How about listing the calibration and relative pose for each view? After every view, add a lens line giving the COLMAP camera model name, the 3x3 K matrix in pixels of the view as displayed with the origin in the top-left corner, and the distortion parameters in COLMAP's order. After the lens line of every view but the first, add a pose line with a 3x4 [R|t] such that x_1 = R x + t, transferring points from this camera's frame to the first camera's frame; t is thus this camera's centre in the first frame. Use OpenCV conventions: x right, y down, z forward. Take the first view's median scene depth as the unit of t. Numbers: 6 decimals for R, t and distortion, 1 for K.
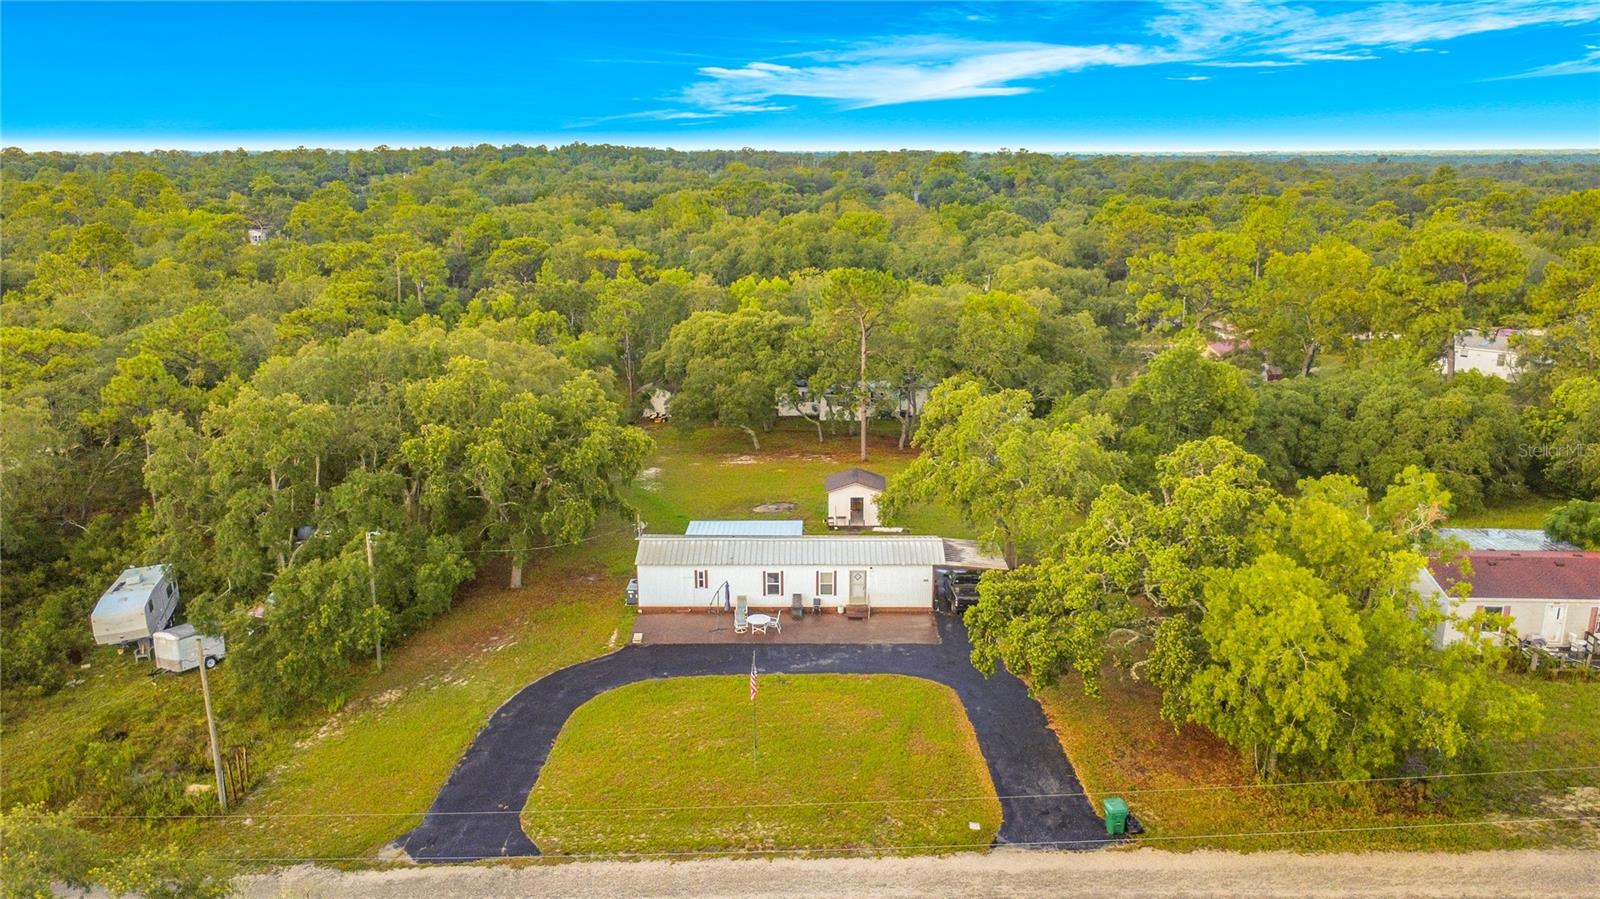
lens RADIAL K [[1181.1, 0, 800.0], [0, 1181.1, 449.5], [0, 0, 1]] dist [0.004085, 0.002008]
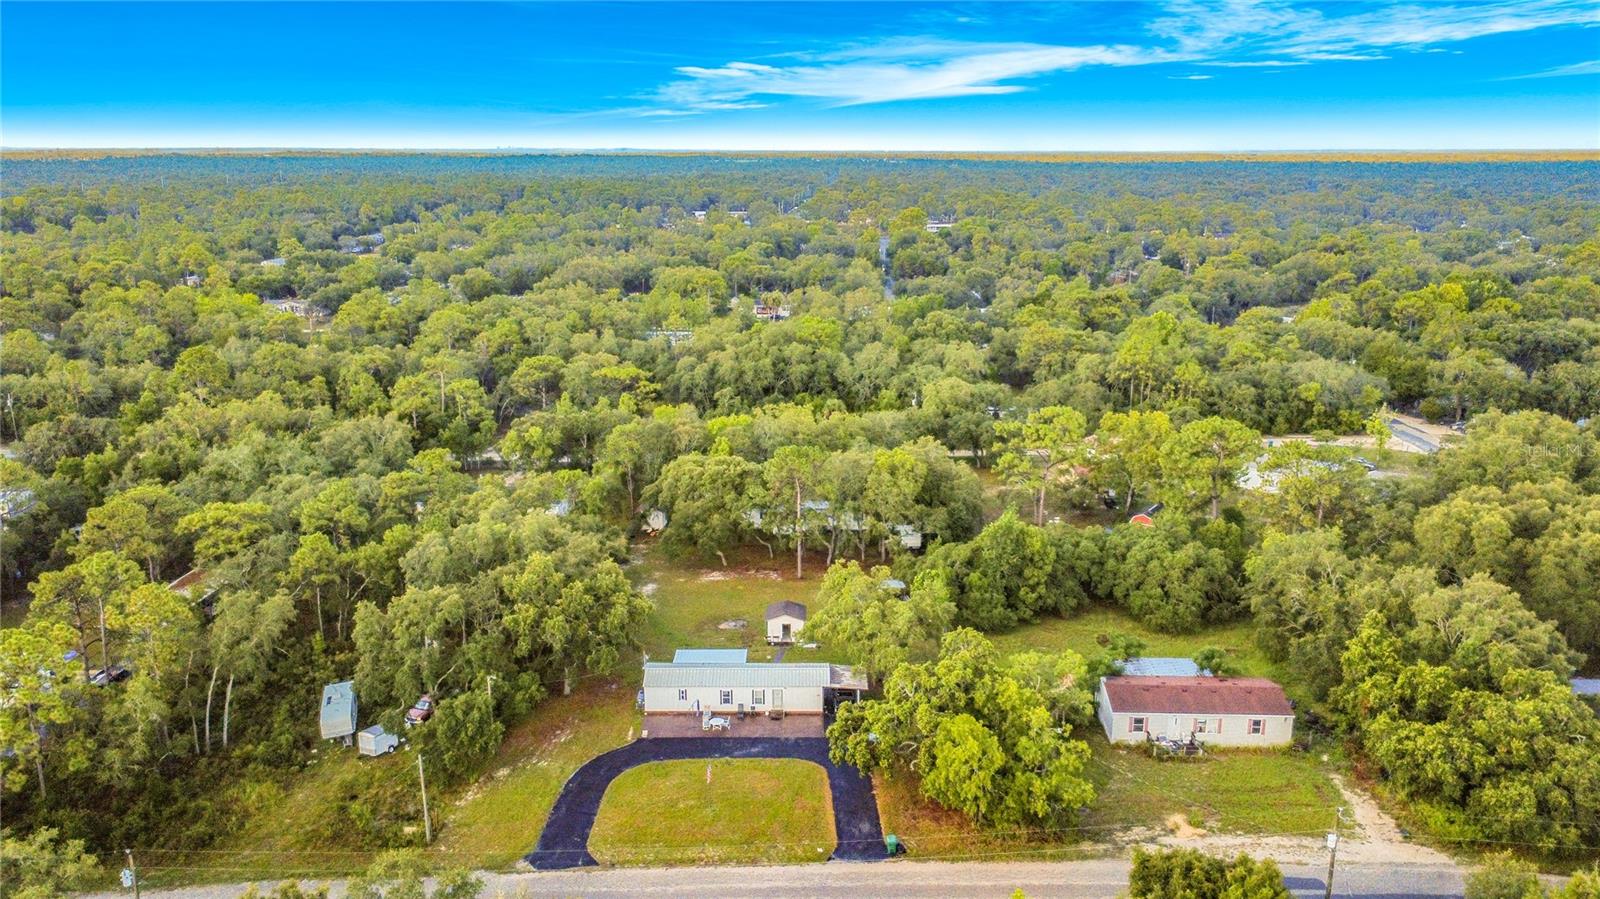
lens RADIAL K [[1178.7, 0, 795.6], [0, 1178.7, 444.4], [0, 0, 1]] dist [0.008214, 0.001613]
pose [[0.999979, -0.002077, 0.006194, 0.074395], [0.002072, 0.999998, 0.000678, -0.277136], [-0.006195, -0.000665, 0.999981, -0.746979]]
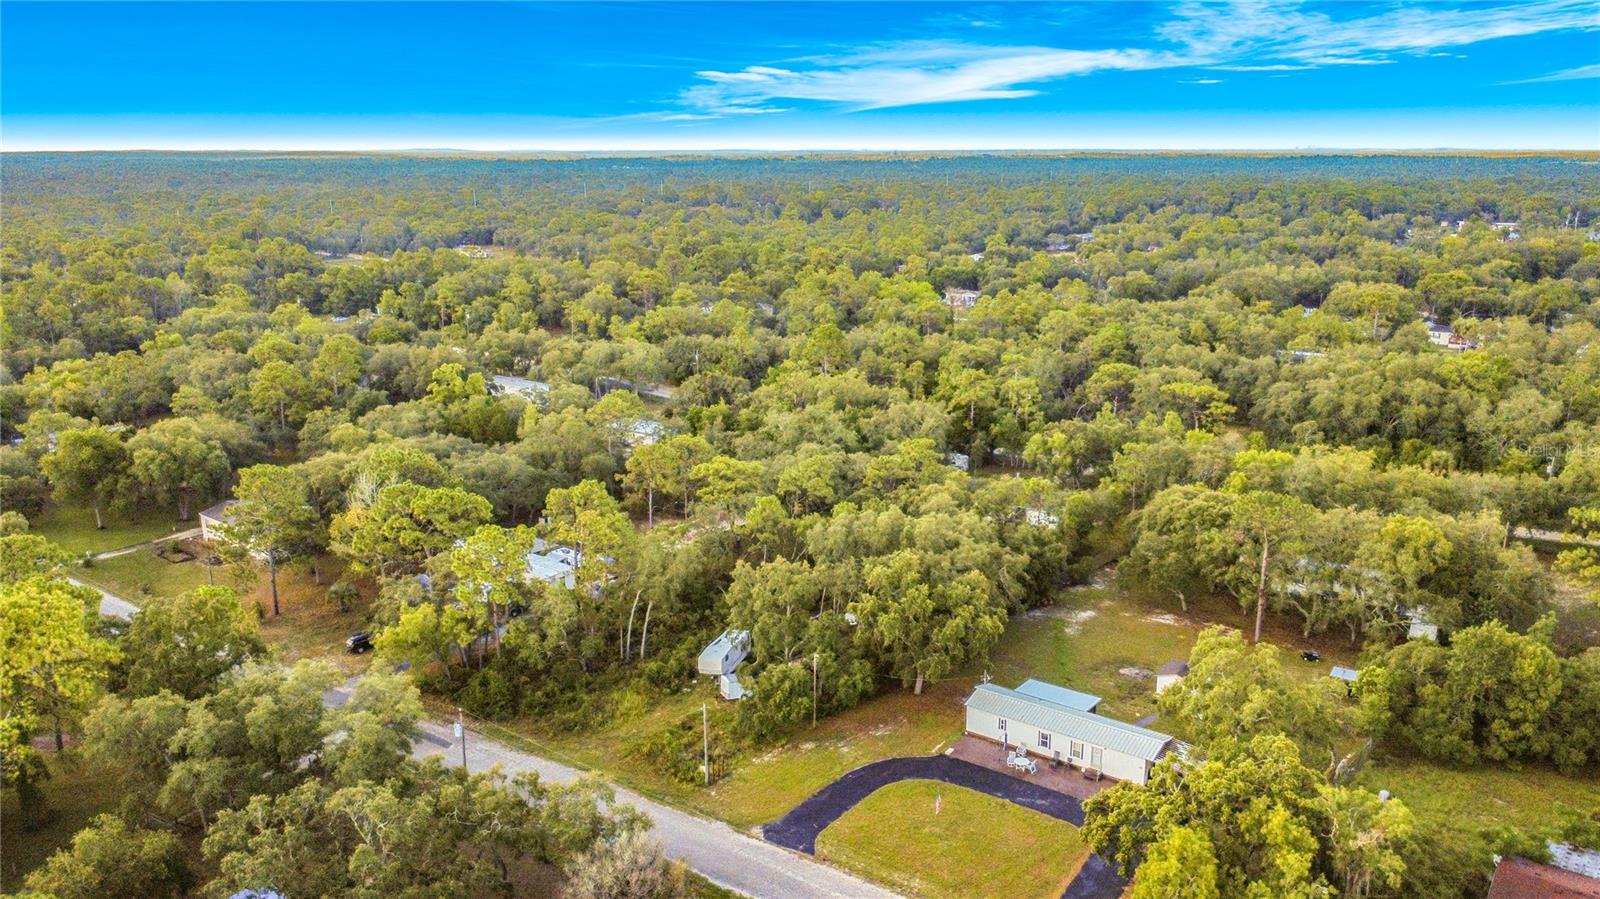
lens RADIAL K [[1181.1, 0, 800.0], [0, 1181.1, 449.5], [0, 0, 1]] dist [0.004085, 0.002008]
pose [[0.811502, 0.142785, -0.566637, 0.617436], [-0.140718, 0.988902, 0.047662, -0.332887], [0.567153, 0.041058, 0.822588, -0.532989]]
